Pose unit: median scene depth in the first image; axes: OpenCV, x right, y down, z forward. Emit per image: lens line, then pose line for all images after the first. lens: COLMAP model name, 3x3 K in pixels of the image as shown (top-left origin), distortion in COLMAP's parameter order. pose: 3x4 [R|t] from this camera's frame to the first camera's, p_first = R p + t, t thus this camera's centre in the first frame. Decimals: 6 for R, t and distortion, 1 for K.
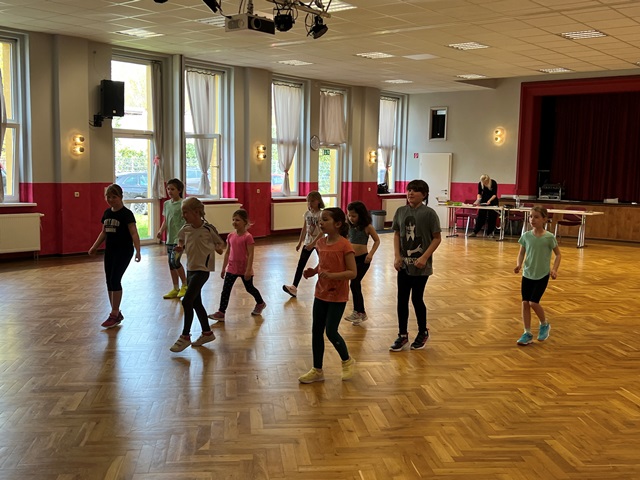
lens RADIAL K [[744.6, 0, 313.8], [0, 744.6, 246.7], [0, 0, 1]] dist [0.051574, 0.000000]
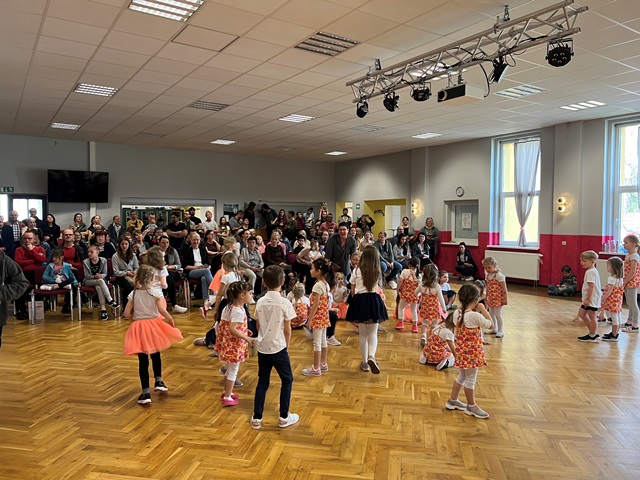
lens RADIAL K [[478.8, 0, 316.3], [0, 478.8, 237.0], [0, 0, 1]] dist [0.063033, -0.068484]
pose [[-0.293281, 0.017384, -0.955868, 0.300309], [-0.111921, 0.992335, 0.052387, -0.041199], [0.949452, 0.122346, -0.289088, 0.451718]]
